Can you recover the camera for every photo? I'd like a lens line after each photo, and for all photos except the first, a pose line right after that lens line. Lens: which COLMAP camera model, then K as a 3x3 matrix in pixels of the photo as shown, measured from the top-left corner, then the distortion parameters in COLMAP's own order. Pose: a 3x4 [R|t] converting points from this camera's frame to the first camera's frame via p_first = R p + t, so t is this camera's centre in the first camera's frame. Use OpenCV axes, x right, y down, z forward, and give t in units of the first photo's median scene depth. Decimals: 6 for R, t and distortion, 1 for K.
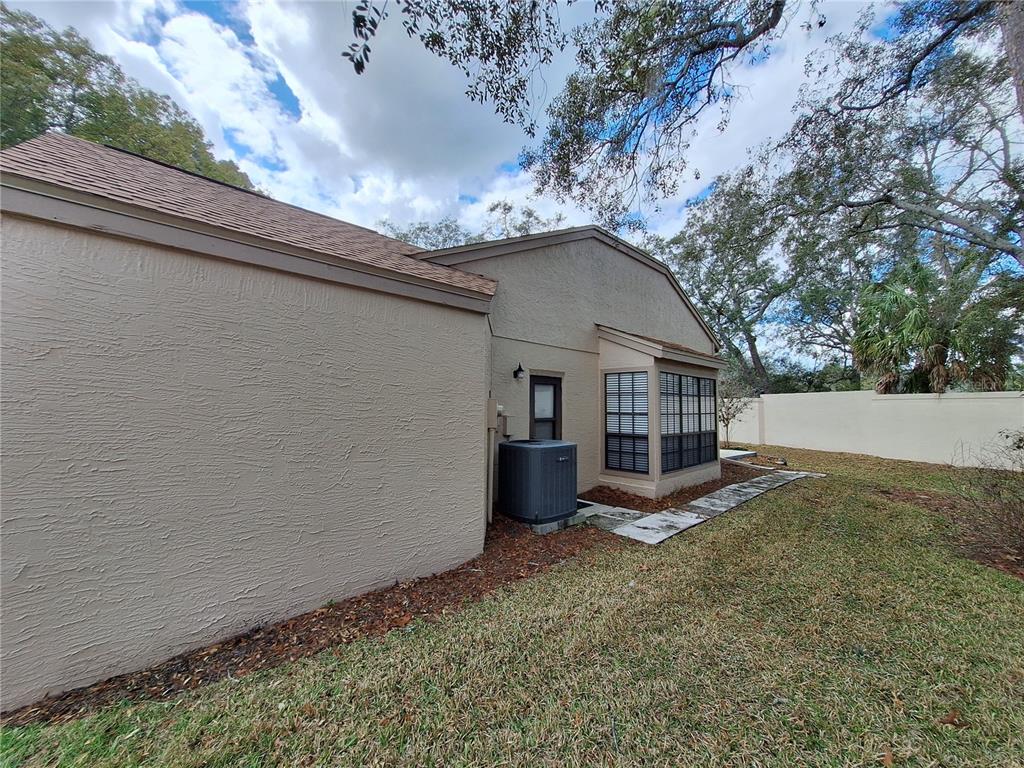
lens RADIAL K [[409.7, 0, 514.6], [0, 409.7, 386.3], [0, 0, 1]] dist [-0.002811, -0.000172]
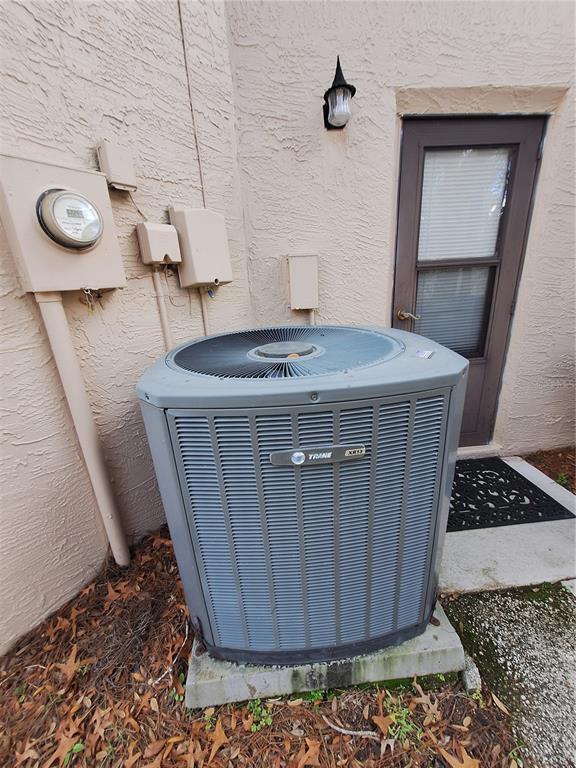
lens RADIAL K [[307.3, 0, 288.6], [0, 307.3, 382.1], [0, 0, 1]] dist [-0.002811, -0.000172]
pose [[0.775590, 0.160734, -0.610430, 0.148033], [0.081304, 0.933546, 0.349115, 0.076185], [0.625979, -0.320401, 0.710981, 0.716316]]
